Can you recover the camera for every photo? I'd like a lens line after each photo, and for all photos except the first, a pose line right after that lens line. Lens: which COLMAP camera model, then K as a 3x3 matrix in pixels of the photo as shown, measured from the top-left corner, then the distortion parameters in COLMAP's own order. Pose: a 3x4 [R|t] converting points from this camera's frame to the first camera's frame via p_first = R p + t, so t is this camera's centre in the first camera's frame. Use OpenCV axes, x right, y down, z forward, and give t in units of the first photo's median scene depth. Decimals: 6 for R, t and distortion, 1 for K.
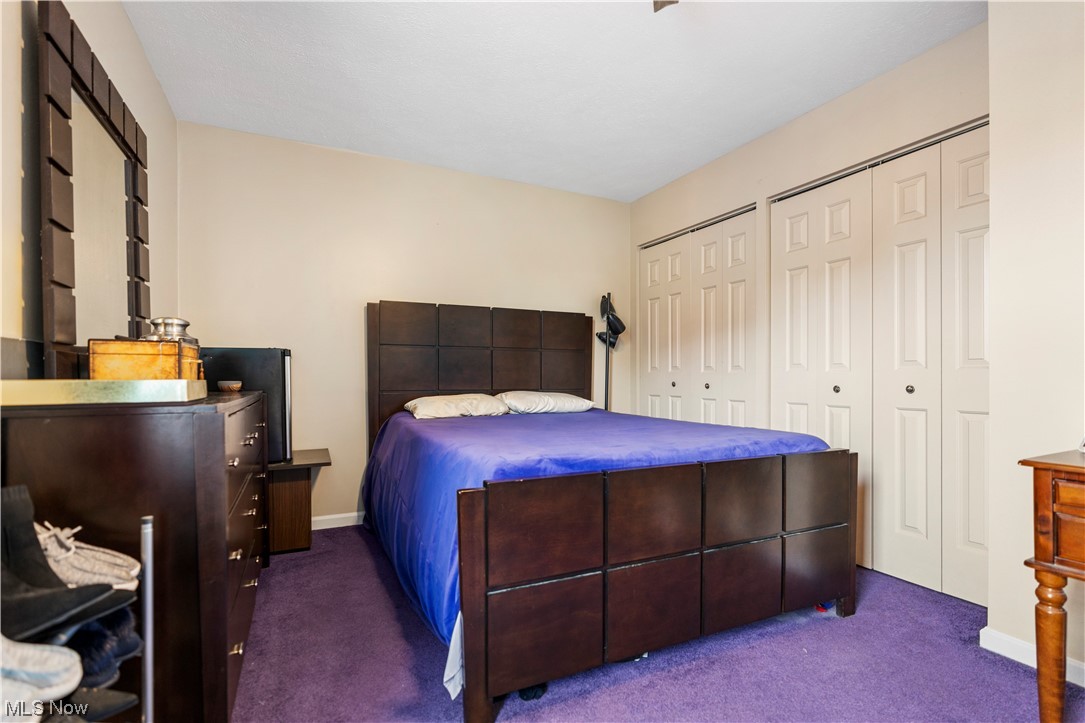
lens RADIAL K [[498.0, 0, 553.6], [0, 498.0, 386.6], [0, 0, 1]] dist [-0.005457, -0.000941]
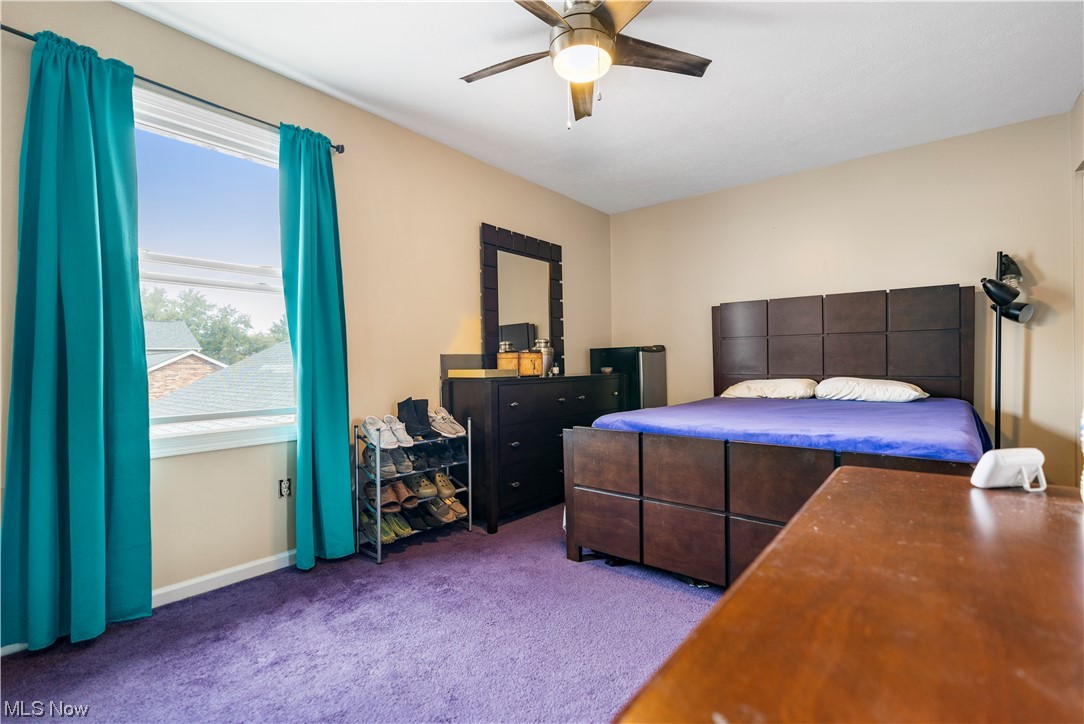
lens RADIAL K [[497.6, 0, 545.8], [0, 497.6, 364.0], [0, 0, 1]] dist [-0.005457, -0.000941]
pose [[0.416947, -0.000822, -0.908931, 1.311999], [-0.003132, 0.999992, -0.002341, -0.028608], [0.908925, 0.003823, 0.416941, 0.120560]]
